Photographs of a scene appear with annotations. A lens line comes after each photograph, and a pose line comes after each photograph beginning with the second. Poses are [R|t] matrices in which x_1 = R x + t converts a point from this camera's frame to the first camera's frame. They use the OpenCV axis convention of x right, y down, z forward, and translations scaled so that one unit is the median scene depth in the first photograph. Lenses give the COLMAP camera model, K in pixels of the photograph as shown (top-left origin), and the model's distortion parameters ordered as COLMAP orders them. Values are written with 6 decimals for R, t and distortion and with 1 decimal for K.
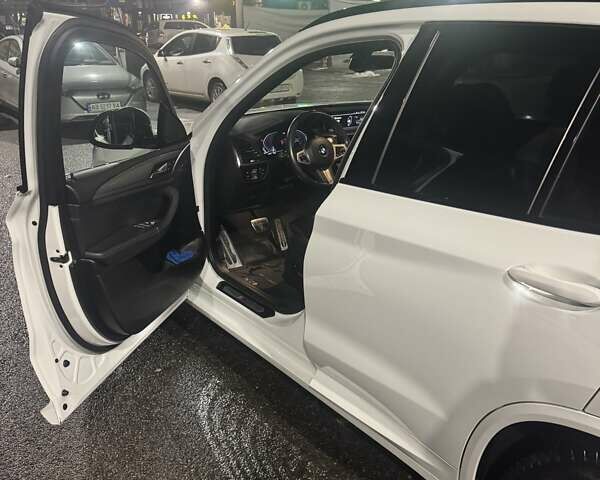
lens RADIAL K [[545.3, 0, 286.3], [0, 545.3, 231.1], [0, 0, 1]] dist [0.112881, -0.253876]
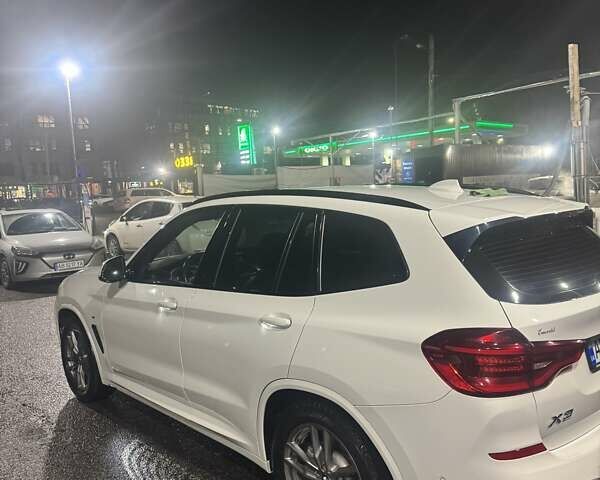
lens RADIAL K [[545.3, 0, 286.3], [0, 545.3, 231.1], [0, 0, 1]] dist [0.112881, -0.253876]
pose [[0.997022, -0.045806, 0.062035, 0.046237], [0.060926, 0.961051, -0.269571, 0.038104], [-0.047271, 0.272547, 0.960980, -0.129329]]
